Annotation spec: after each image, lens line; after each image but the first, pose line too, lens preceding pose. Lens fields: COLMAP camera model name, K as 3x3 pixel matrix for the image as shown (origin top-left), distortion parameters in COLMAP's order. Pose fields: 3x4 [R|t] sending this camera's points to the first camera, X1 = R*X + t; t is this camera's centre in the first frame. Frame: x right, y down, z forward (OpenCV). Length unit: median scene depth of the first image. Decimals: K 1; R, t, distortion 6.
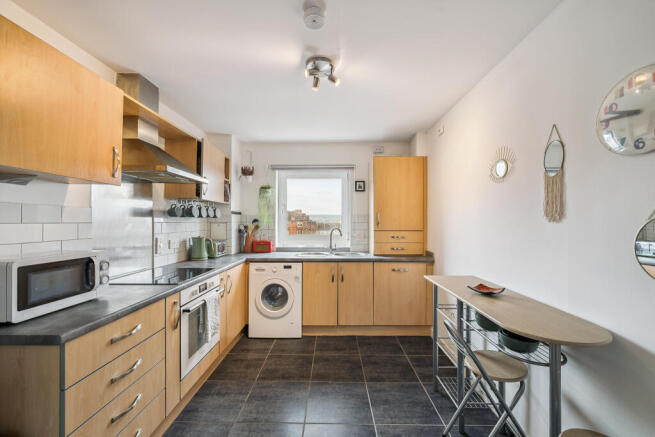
lens RADIAL K [[276.0, 0, 327.3], [0, 276.0, 219.7], [0, 0, 1]] dist [0.002300, -0.000362]
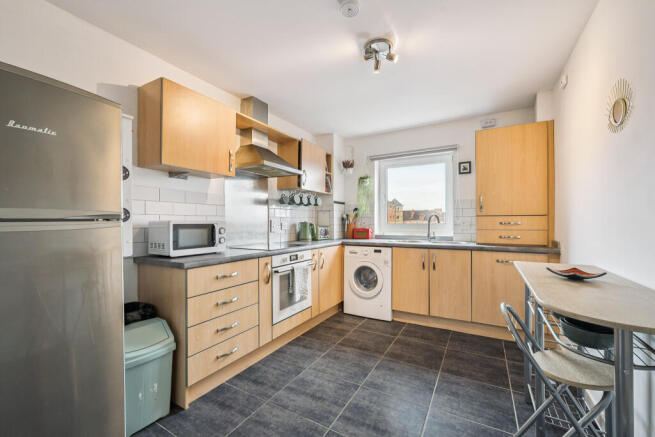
lens RADIAL K [[276.0, 0, 322.0], [0, 276.0, 221.4], [0, 0, 1]] dist [0.002300, -0.000362]
pose [[0.867077, -0.002903, -0.498165, 0.236327], [0.003637, 0.999993, 0.000504, 0.071777], [0.498160, -0.002249, 0.867082, -0.005218]]
